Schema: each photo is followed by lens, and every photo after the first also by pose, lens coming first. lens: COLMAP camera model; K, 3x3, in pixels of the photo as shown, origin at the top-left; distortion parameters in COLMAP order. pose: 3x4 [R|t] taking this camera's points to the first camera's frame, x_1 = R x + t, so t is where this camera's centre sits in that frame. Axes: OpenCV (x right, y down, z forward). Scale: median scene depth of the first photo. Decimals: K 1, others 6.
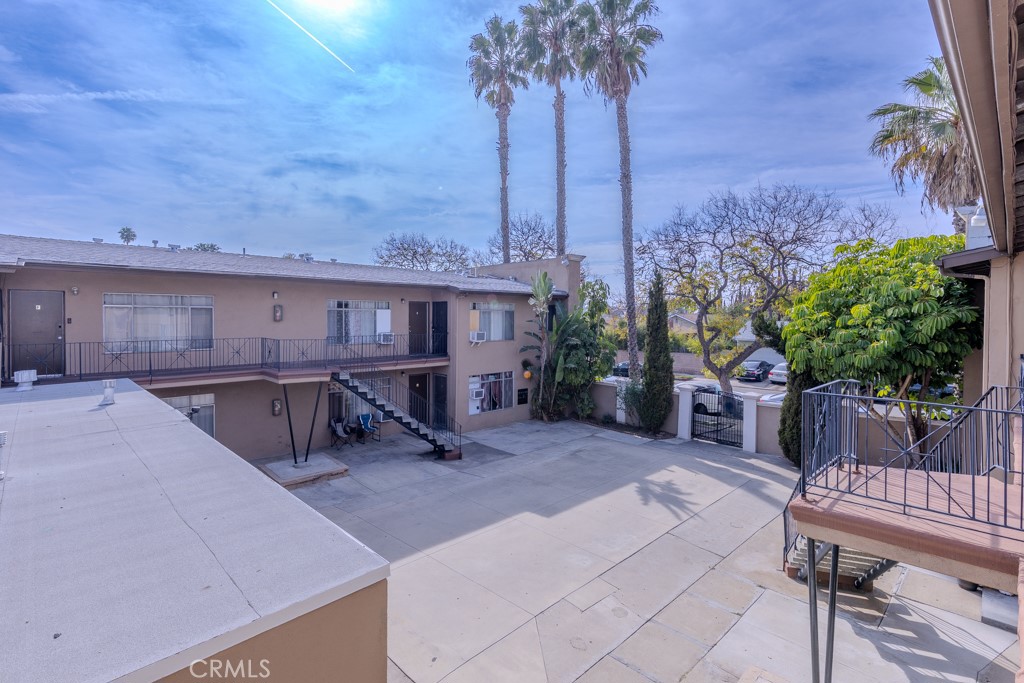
lens RADIAL K [[480.6, 0, 510.3], [0, 480.6, 323.0], [0, 0, 1]] dist [-0.001823, -0.000311]
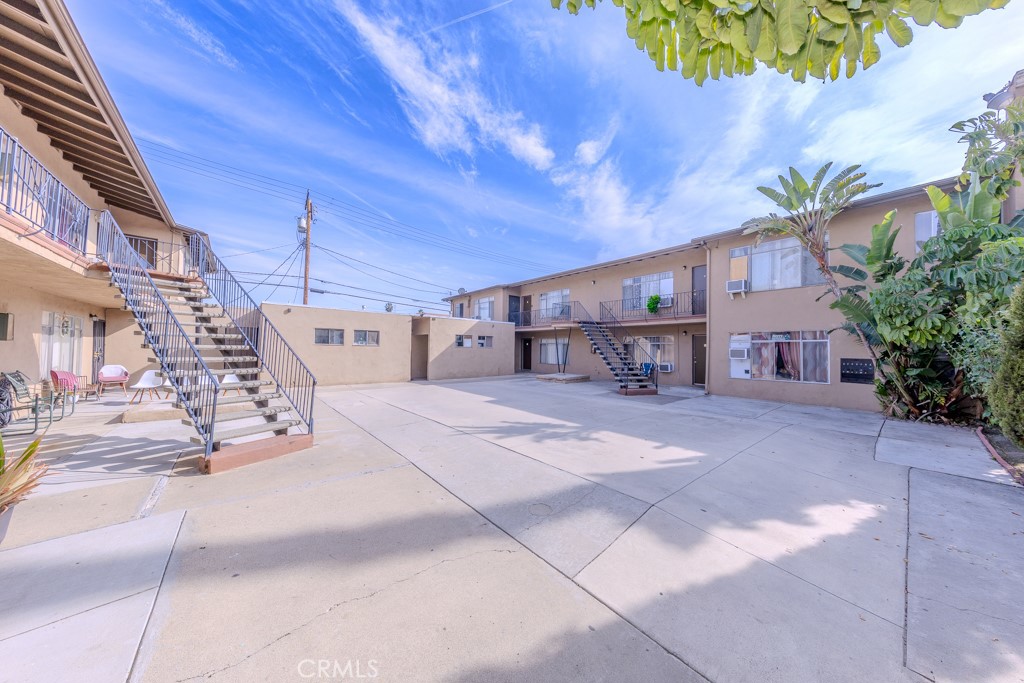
lens RADIAL K [[322.2, 0, 512.0], [0, 322.2, 341.5], [0, 0, 1]] dist [0.000333, -0.000003]
pose [[-0.066343, -0.031054, -0.997314, 0.496740], [-0.029799, 0.999131, -0.029128, 0.147697], [0.997352, 0.027786, -0.067211, 0.612445]]
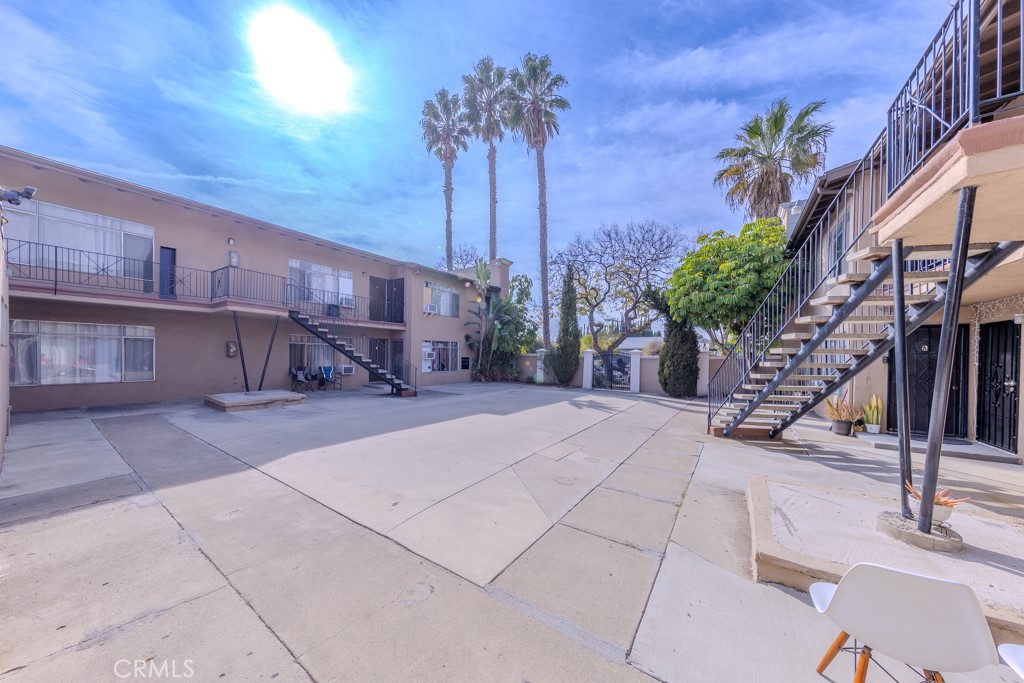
lens RADIAL K [[322.0, 0, 516.0], [0, 322.0, 360.2], [0, 0, 1]] dist [0.001709, -0.000005]
pose [[0.976888, 0.010236, 0.213505, -0.026321], [-0.010698, 0.999942, 0.001007, 0.149816], [-0.213482, -0.003268, 0.976941, 0.145417]]
